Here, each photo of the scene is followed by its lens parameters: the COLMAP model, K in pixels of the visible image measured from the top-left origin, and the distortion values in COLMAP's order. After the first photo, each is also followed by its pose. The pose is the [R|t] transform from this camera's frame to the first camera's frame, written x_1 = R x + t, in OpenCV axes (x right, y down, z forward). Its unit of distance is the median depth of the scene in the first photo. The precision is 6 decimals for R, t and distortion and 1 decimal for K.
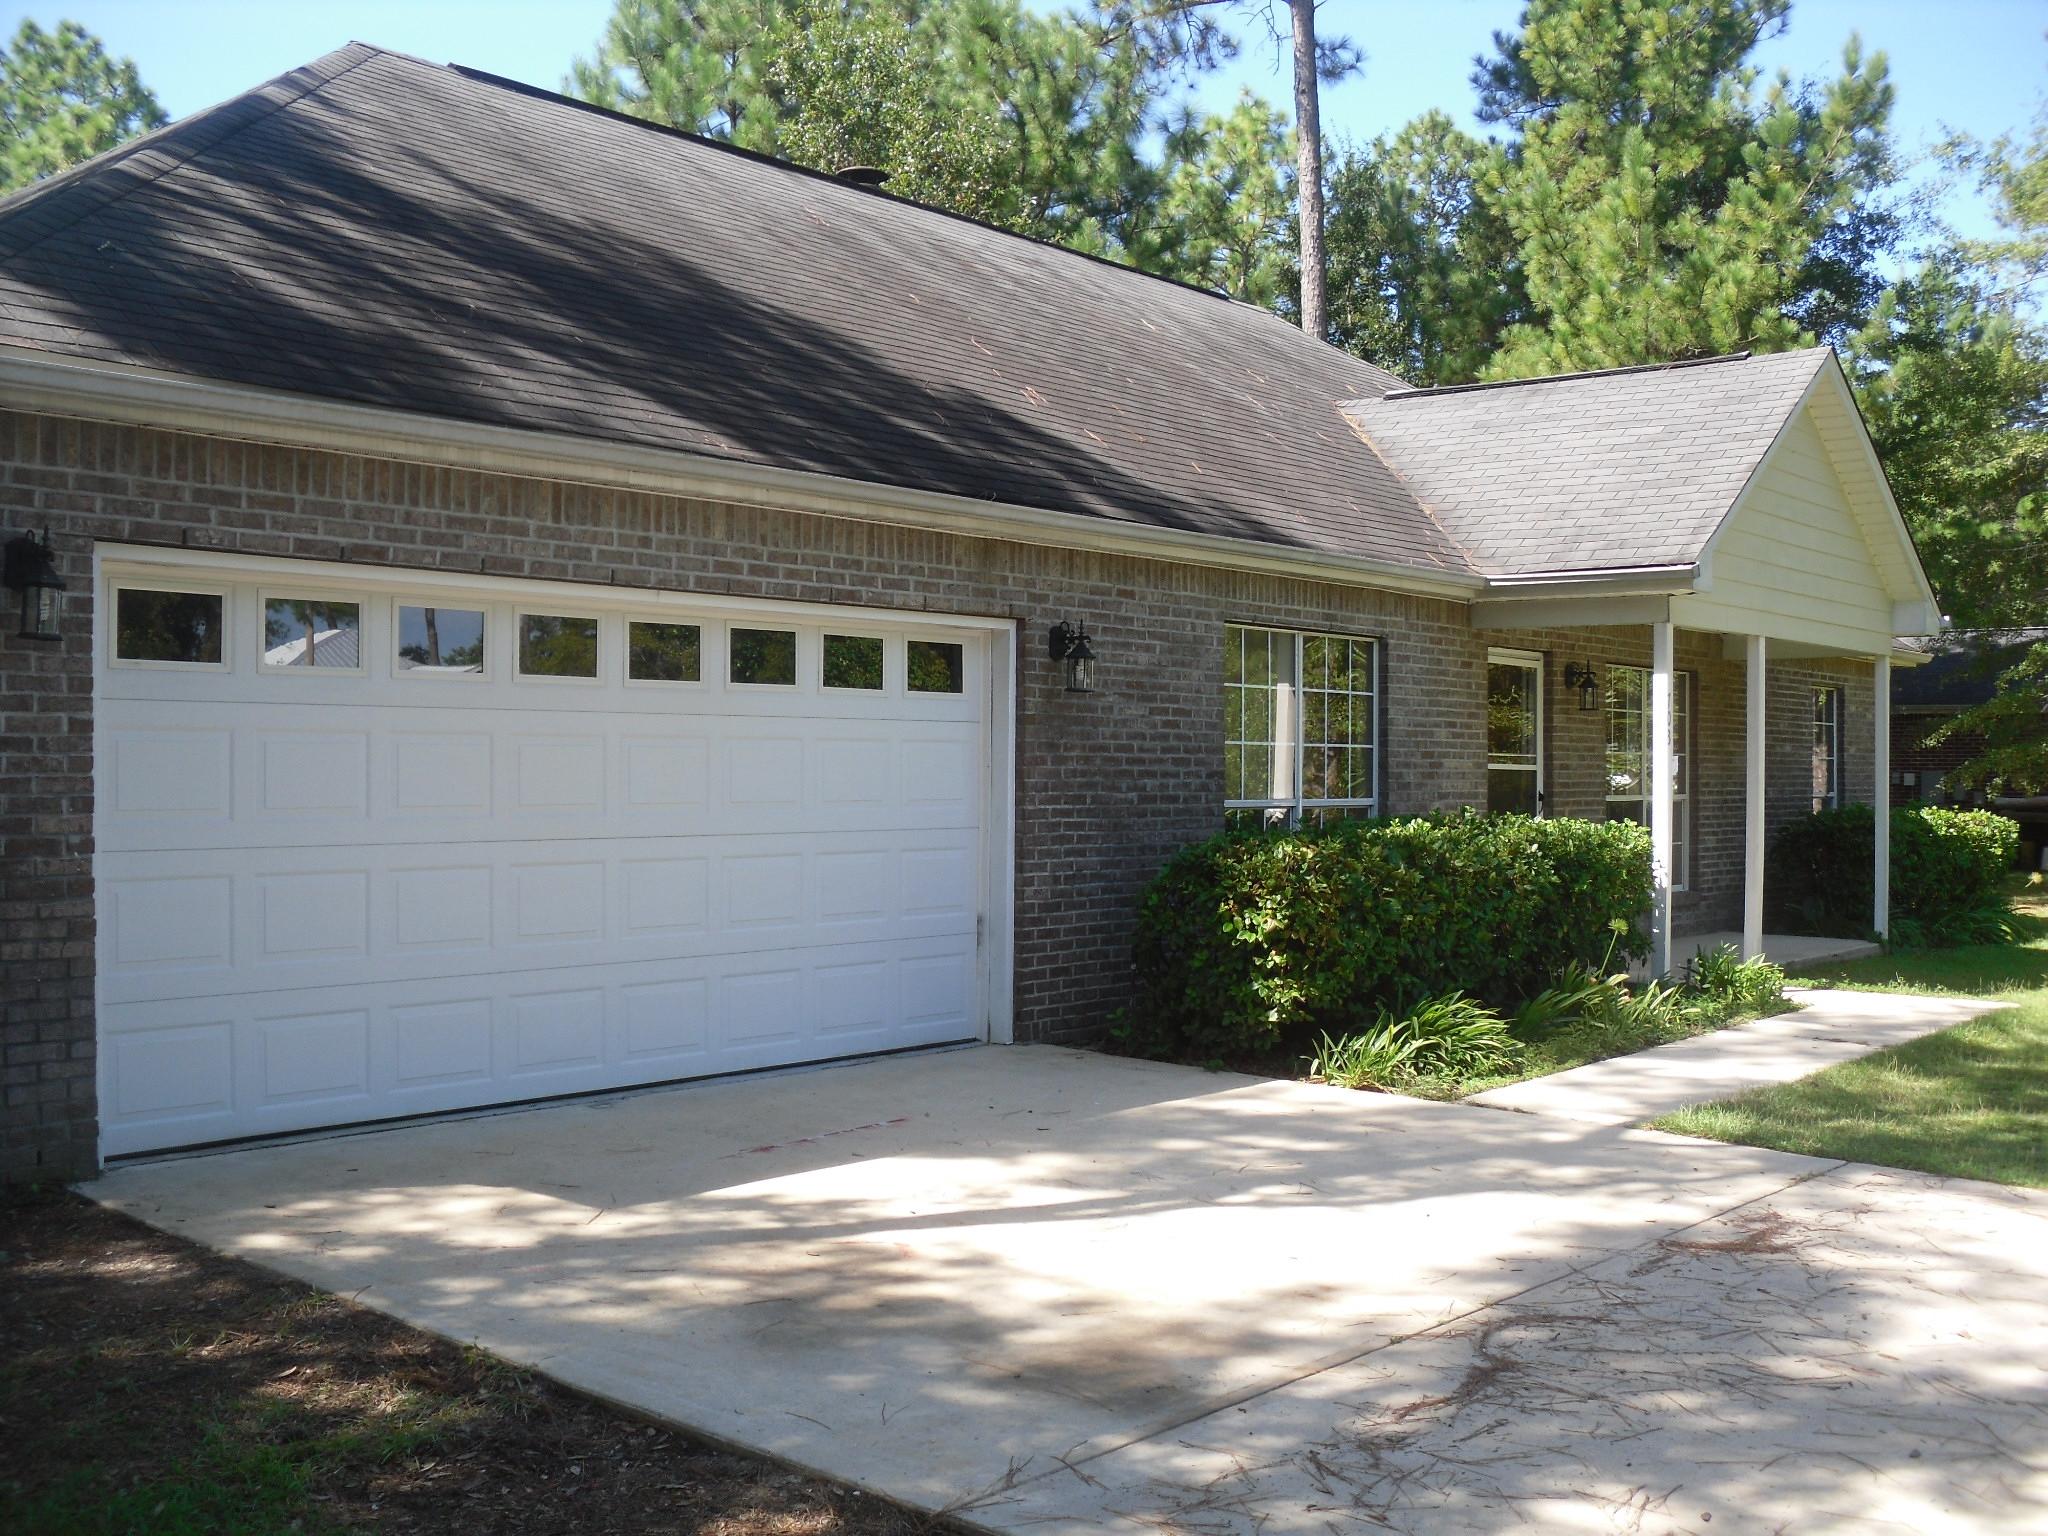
lens RADIAL K [[2132.6, 0, 1024.0], [0, 2132.6, 768.0], [0, 0, 1]] dist [-0.224110, 0.308391]
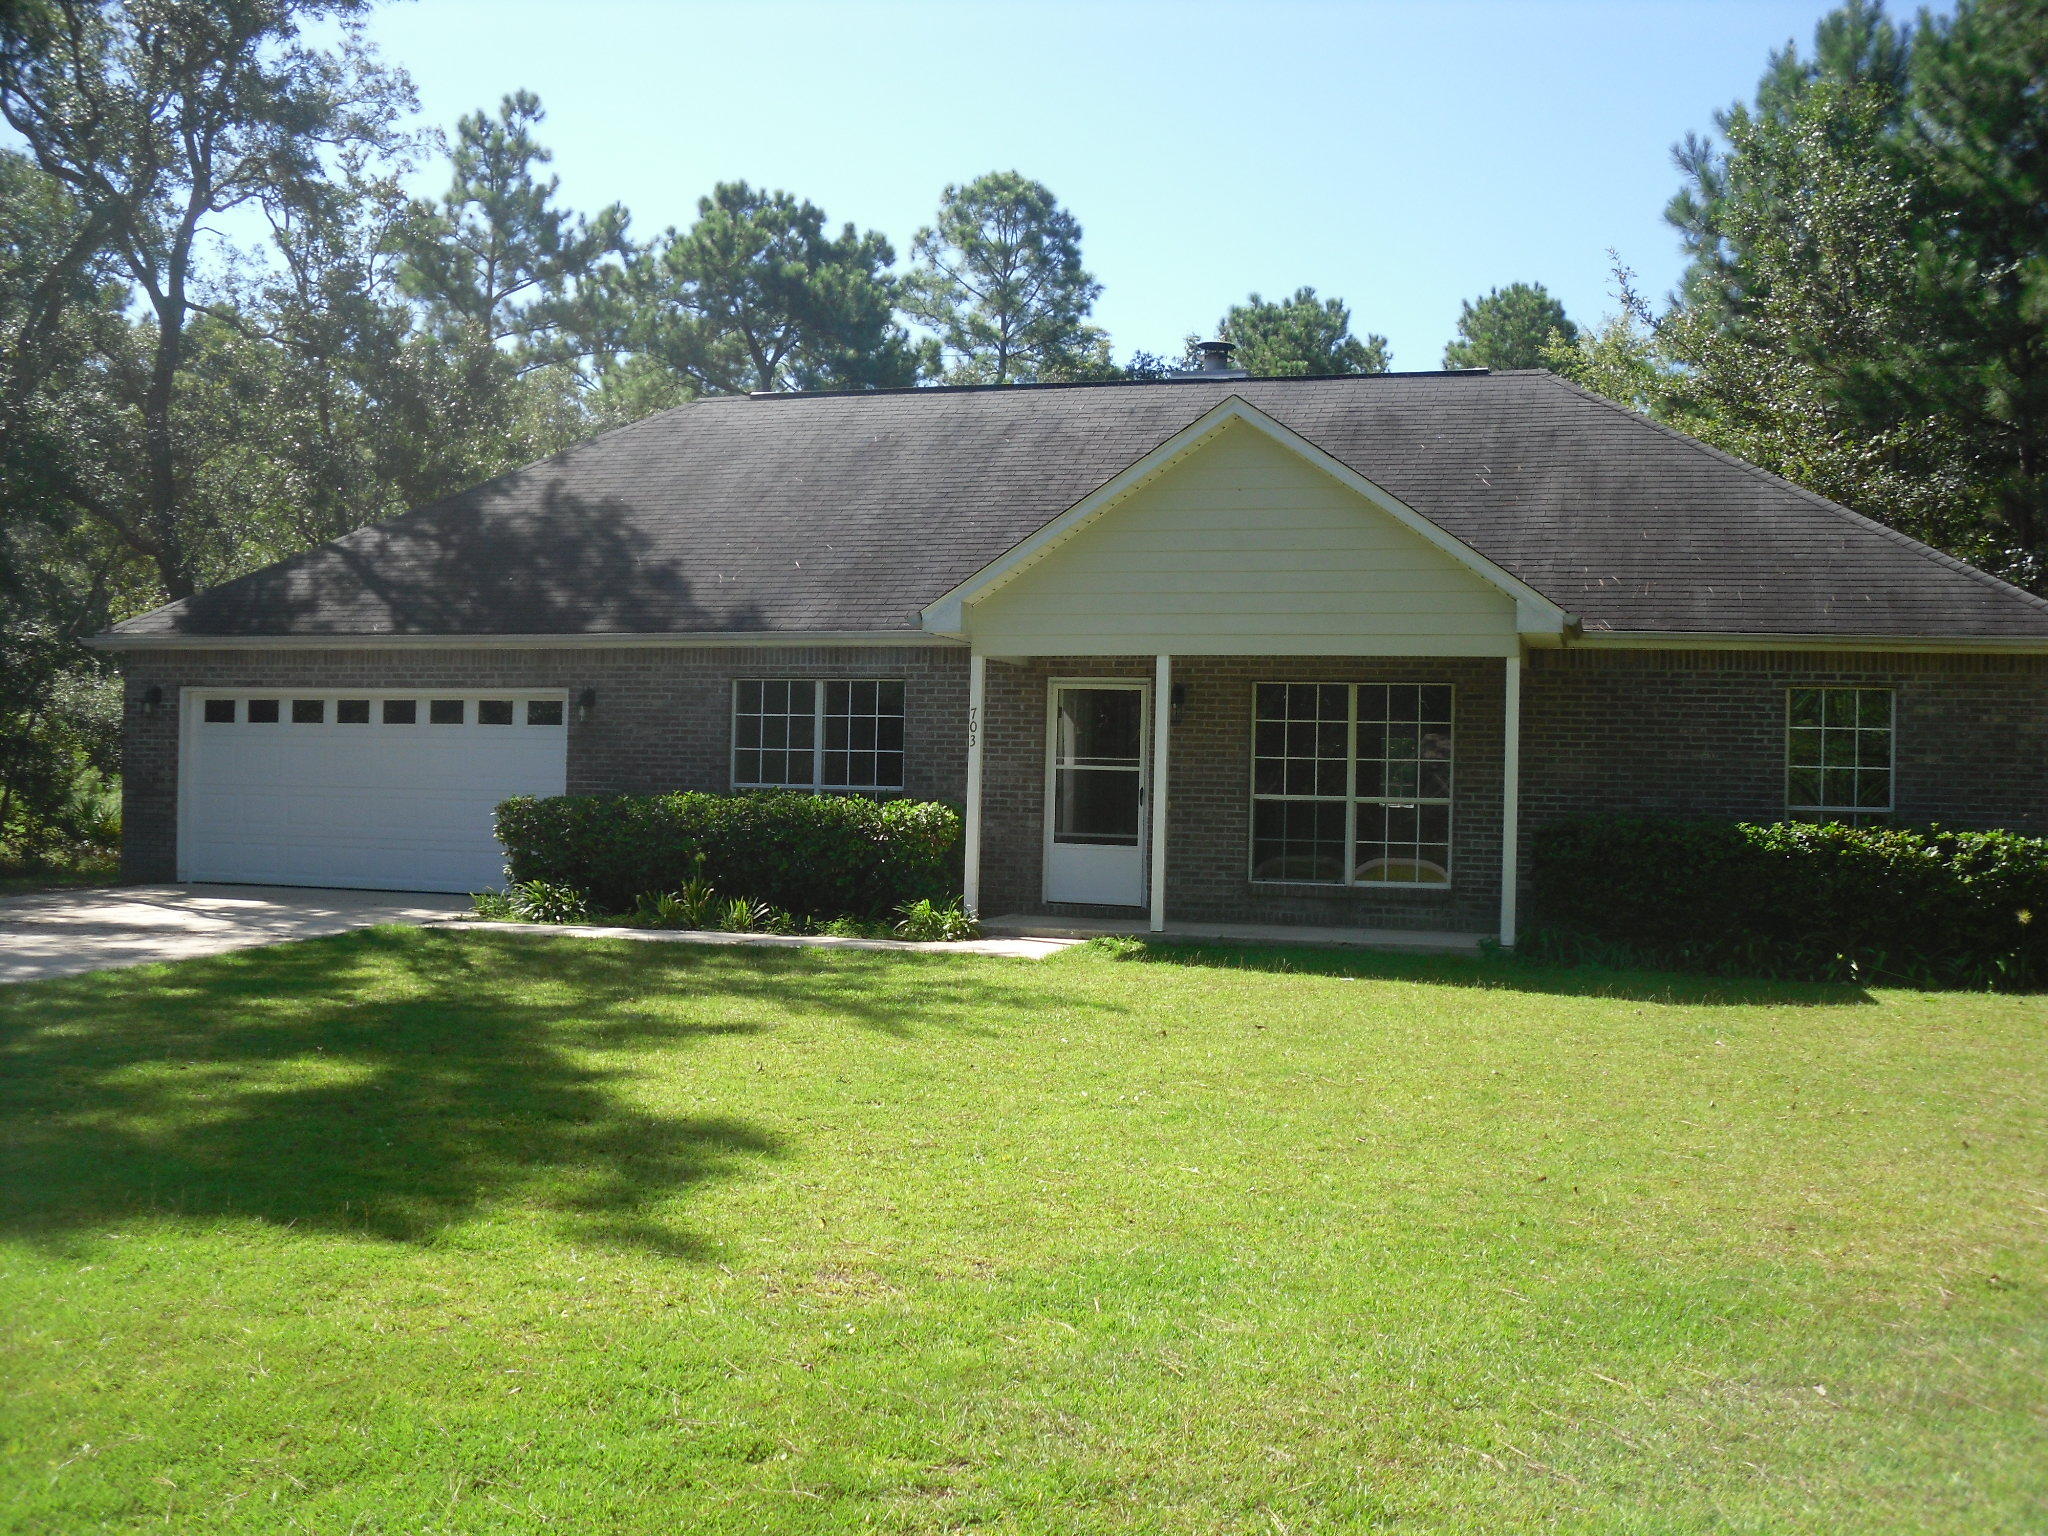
lens RADIAL K [[2132.6, 0, 1024.0], [0, 2132.6, 768.0], [0, 0, 1]] dist [-0.224110, 0.308391]
pose [[0.407023, -0.024252, -0.913096, 2.156660], [-0.024456, 0.999000, -0.037436, 0.076109], [0.913090, 0.037568, 0.406023, 0.634756]]
